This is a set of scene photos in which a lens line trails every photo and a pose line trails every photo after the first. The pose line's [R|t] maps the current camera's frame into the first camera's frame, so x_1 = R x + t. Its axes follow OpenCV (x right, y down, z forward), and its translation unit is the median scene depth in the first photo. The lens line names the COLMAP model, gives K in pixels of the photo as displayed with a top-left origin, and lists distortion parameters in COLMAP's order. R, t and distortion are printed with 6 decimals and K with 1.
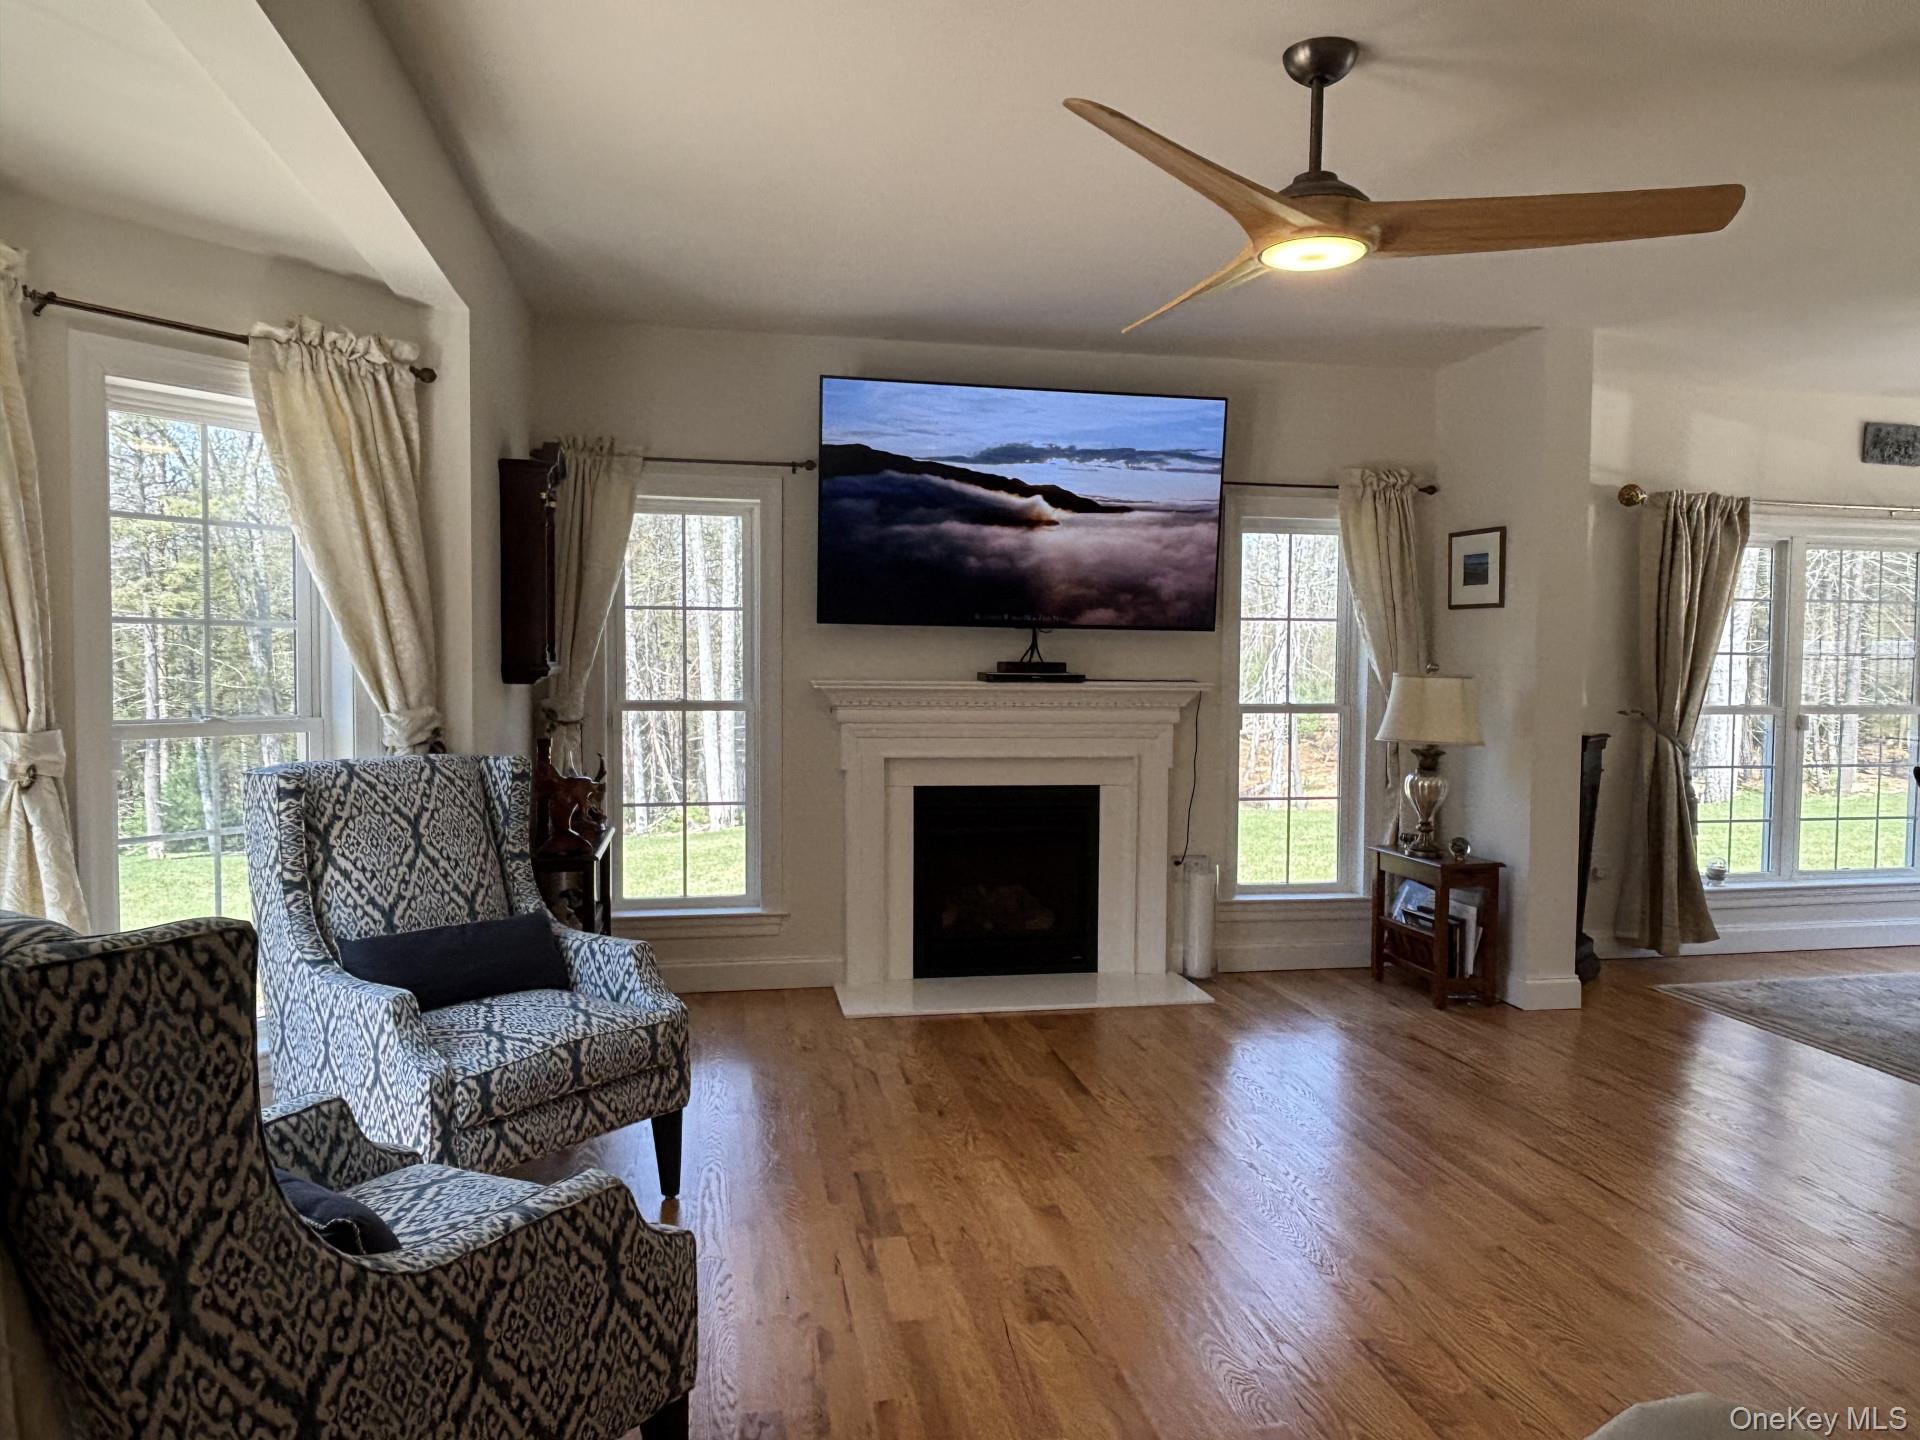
lens RADIAL K [[1484.7, 0, 964.6], [0, 1484.7, 730.5], [0, 0, 1]] dist [0.057259, -0.067561]
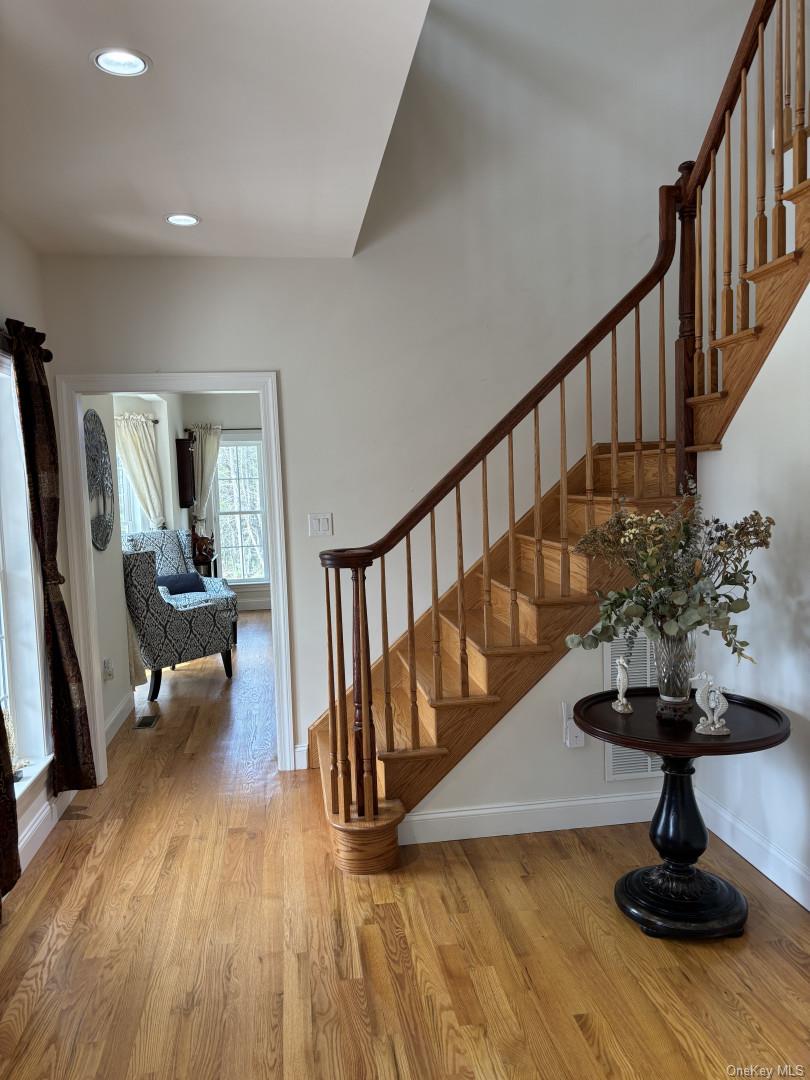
lens RADIAL K [[835.1, 0, 402.8], [0, 835.1, 537.6], [0, 0, 1]] dist [0.057259, -0.067561]
pose [[0.998737, -0.043538, -0.025072, 0.235543], [0.044128, 0.998750, 0.023496, 0.011078], [0.024018, -0.024573, 0.999409, -0.883309]]
